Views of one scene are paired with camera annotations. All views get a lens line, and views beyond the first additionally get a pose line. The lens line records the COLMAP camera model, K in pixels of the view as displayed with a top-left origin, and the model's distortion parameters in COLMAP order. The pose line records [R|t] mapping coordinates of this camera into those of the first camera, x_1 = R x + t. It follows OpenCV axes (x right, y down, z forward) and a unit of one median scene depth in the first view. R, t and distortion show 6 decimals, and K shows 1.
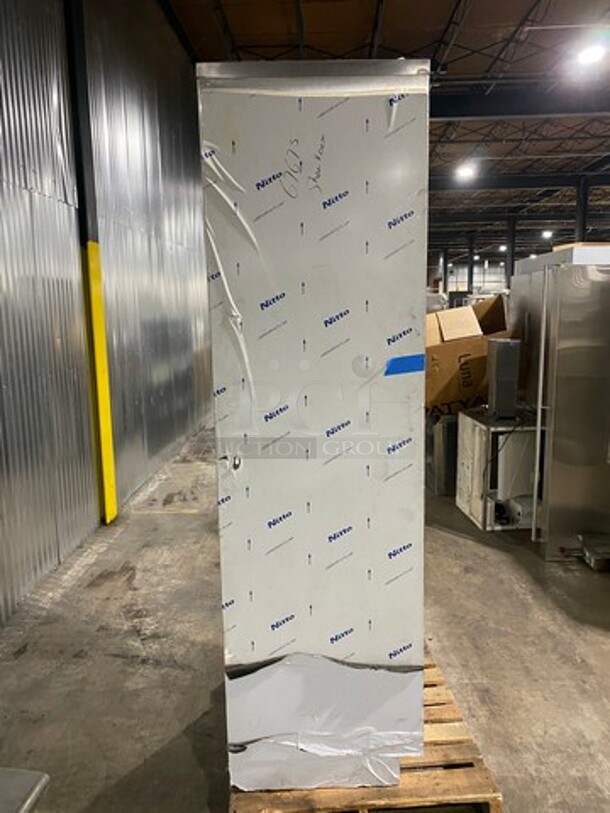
lens RADIAL K [[619.8, 0, 305.3], [0, 619.8, 405.7], [0, 0, 1]] dist [0.008659, 0.002602]
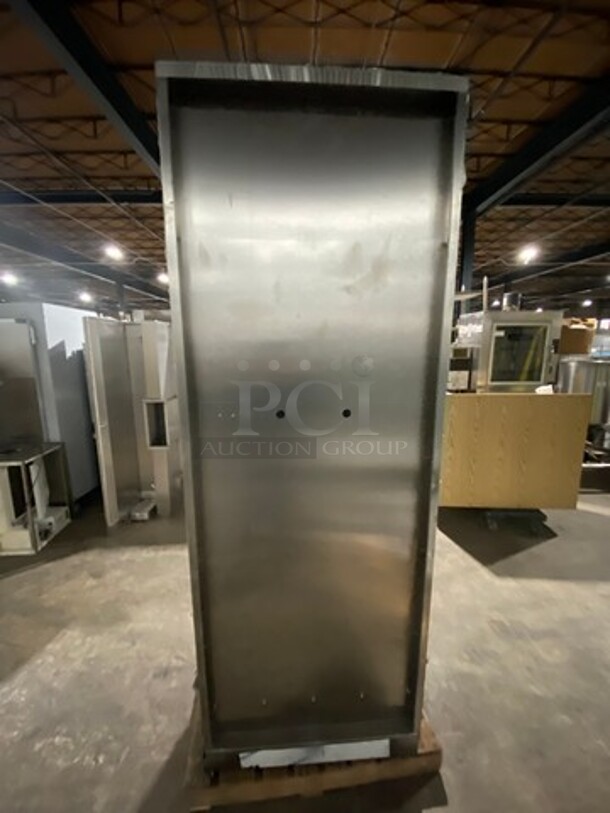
lens RADIAL K [[326.9, 0, 310.0], [0, 326.9, 405.3], [0, 0, 1]] dist [-0.000181, 0.000019]
pose [[-0.060608, -0.158533, 0.985492, -0.321329], [0.162268, 0.972608, 0.166440, -0.084655], [-0.984884, 0.170002, -0.033223, 0.581982]]
